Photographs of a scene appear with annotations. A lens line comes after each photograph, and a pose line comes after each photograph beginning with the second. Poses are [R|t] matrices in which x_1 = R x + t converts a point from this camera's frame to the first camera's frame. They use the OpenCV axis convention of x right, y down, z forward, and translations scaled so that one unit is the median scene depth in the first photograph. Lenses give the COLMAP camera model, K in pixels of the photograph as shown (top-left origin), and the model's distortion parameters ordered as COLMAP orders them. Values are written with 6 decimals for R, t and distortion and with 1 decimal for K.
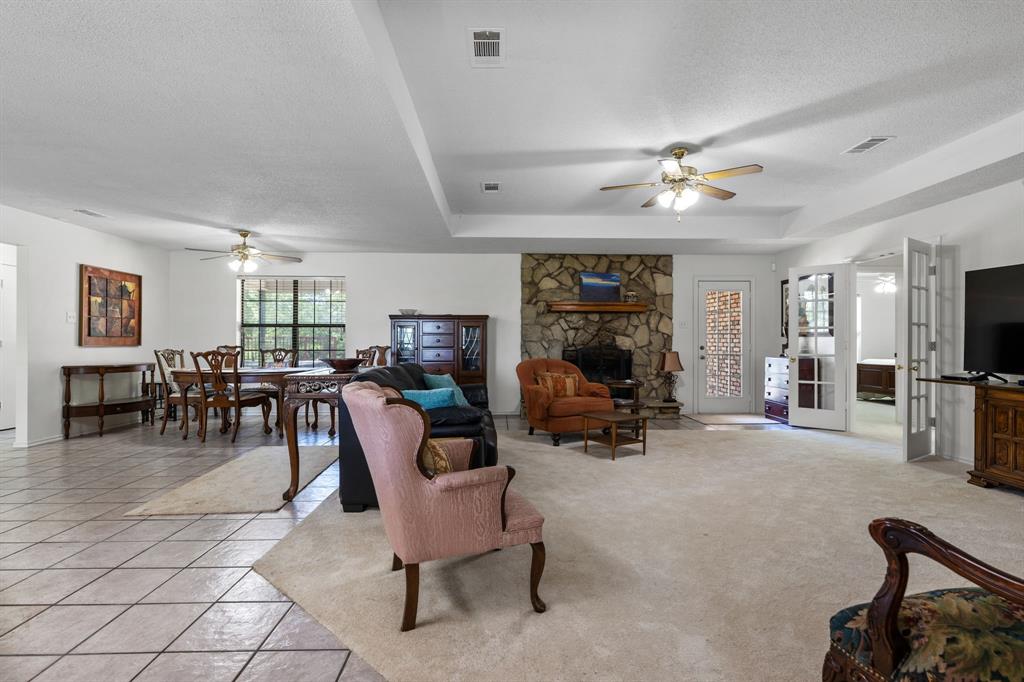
lens RADIAL K [[493.6, 0, 513.1], [0, 493.6, 337.8], [0, 0, 1]] dist [0.006045, 0.001424]
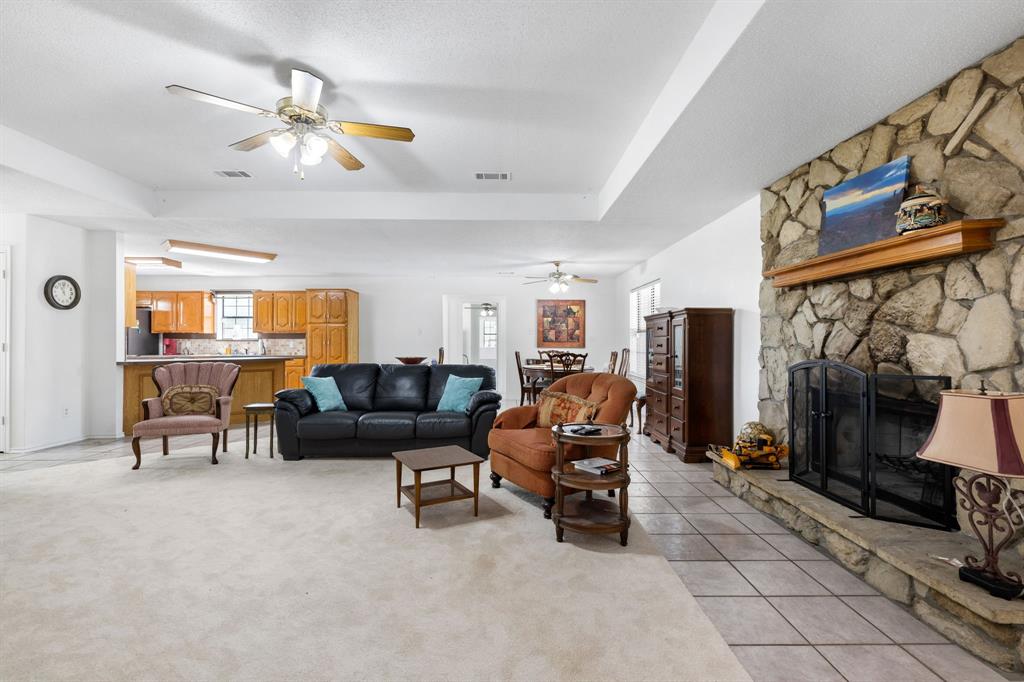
lens RADIAL K [[464.5, 0, 509.8], [0, 464.5, 339.8], [0, 0, 1]] dist [0.013374, -0.000464]
pose [[-0.025508, -0.008073, -0.999642, 0.657879], [0.002662, 0.999963, -0.008144, 0.002239], [0.999671, -0.002869, -0.025485, 0.867016]]
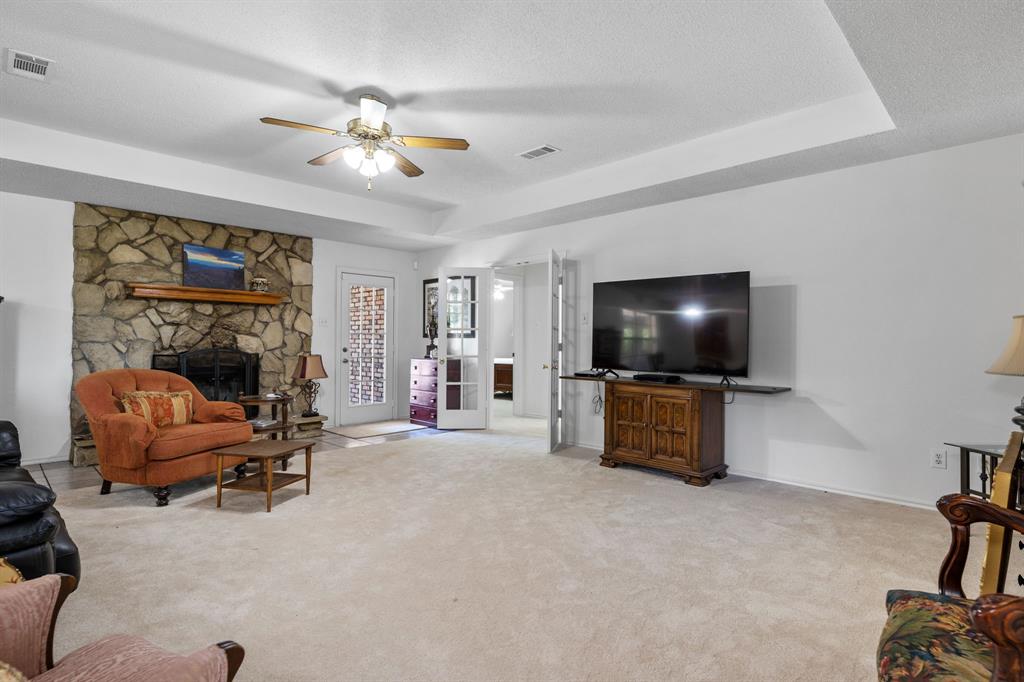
lens RADIAL K [[521.7, 0, 511.6], [0, 521.7, 337.0], [0, 0, 1]] dist [0.002397, -0.000176]
pose [[0.723381, 0.007864, 0.690404, -0.045952], [-0.006711, 0.999968, -0.004358, -0.000349], [-0.690416, -0.001481, 0.723411, 0.164576]]
